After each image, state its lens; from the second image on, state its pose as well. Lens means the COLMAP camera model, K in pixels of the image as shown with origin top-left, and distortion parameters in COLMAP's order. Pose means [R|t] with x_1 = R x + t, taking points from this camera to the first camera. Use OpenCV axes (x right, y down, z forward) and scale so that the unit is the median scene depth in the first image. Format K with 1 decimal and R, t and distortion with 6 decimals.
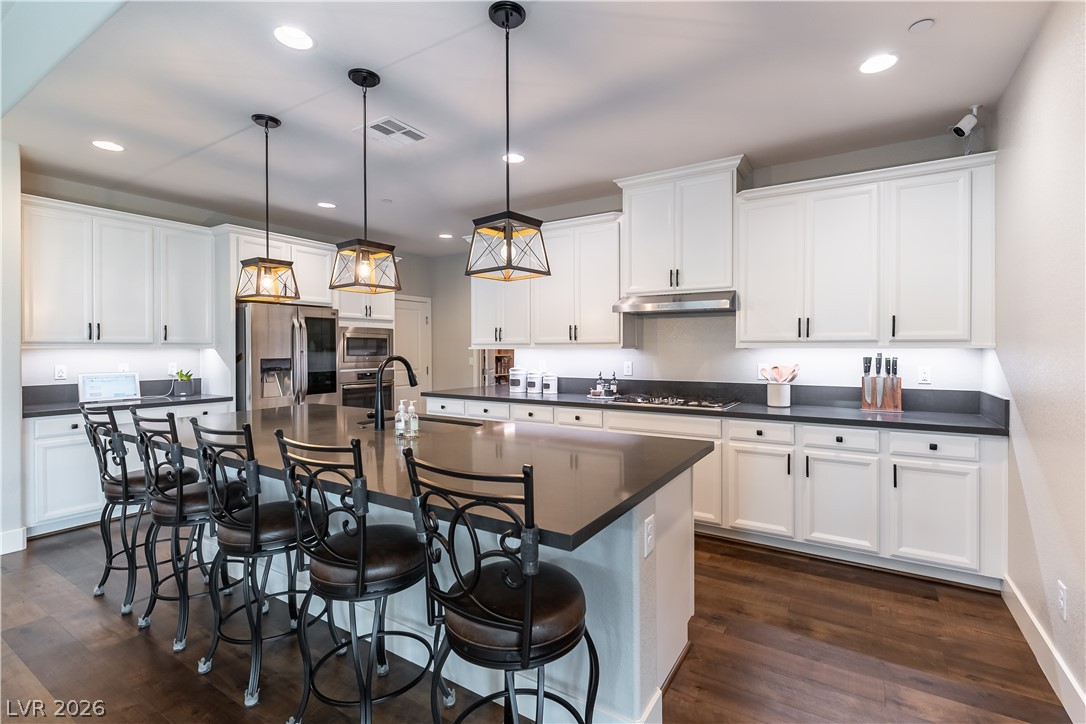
lens RADIAL K [[479.7, 0, 533.9], [0, 479.7, 350.9], [0, 0, 1]] dist [-0.002258, -0.000997]
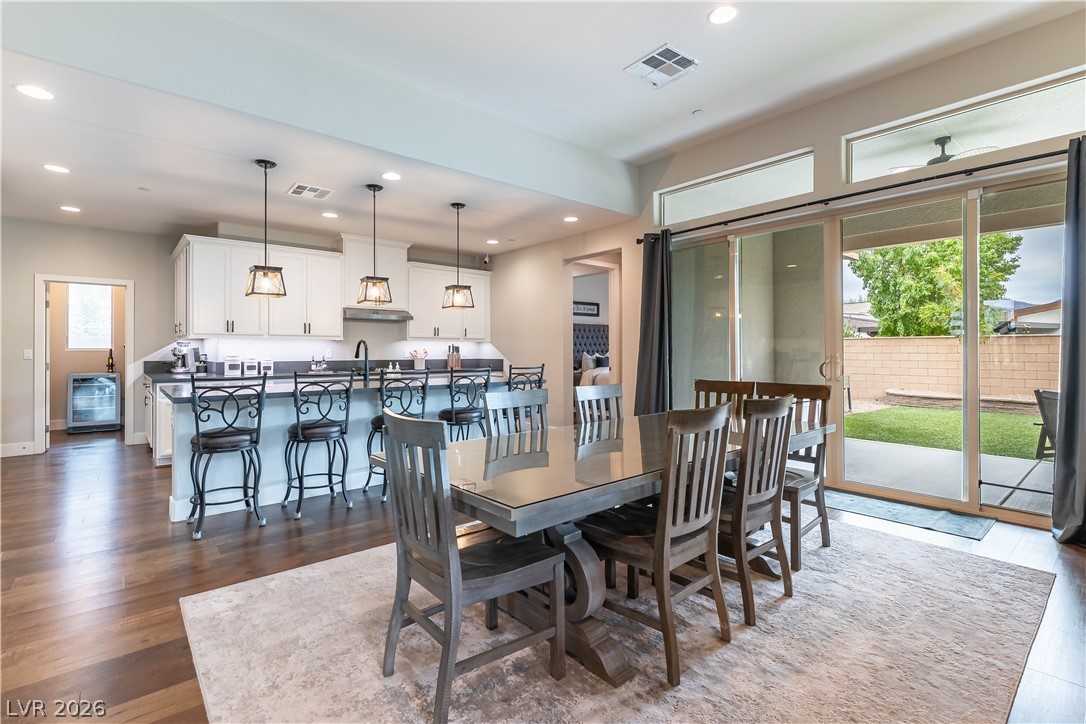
lens RADIAL K [[497.5, 0, 533.2], [0, 497.5, 351.9], [0, 0, 1]] dist [-0.002873, -0.000919]
pose [[0.304065, -0.001112, 0.952651, -1.184356], [0.001473, 0.999999, 0.000697, 0.033936], [-0.952650, 0.001191, 0.304066, -0.086469]]
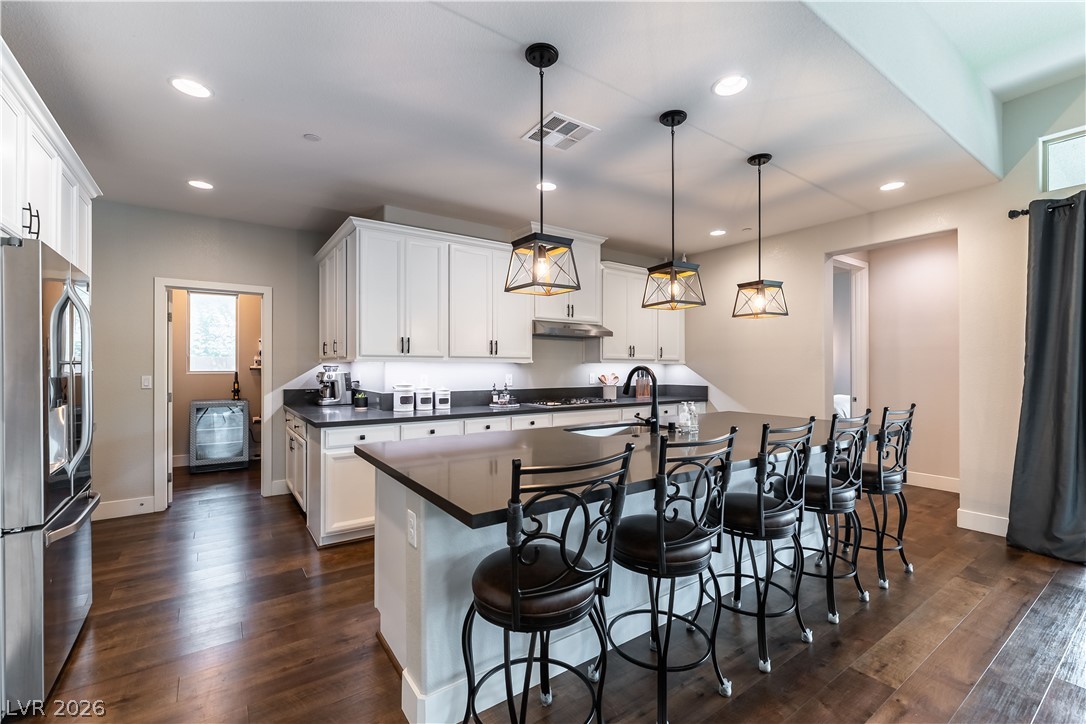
lens RADIAL K [[479.7, 0, 561.4], [0, 479.7, 371.6], [0, 0, 1]] dist [-0.002258, -0.000997]
pose [[0.378311, -0.005377, 0.925663, -0.903362], [0.000024, 0.999983, 0.005799, 0.010524], [-0.925678, -0.002171, 0.378305, 0.477114]]
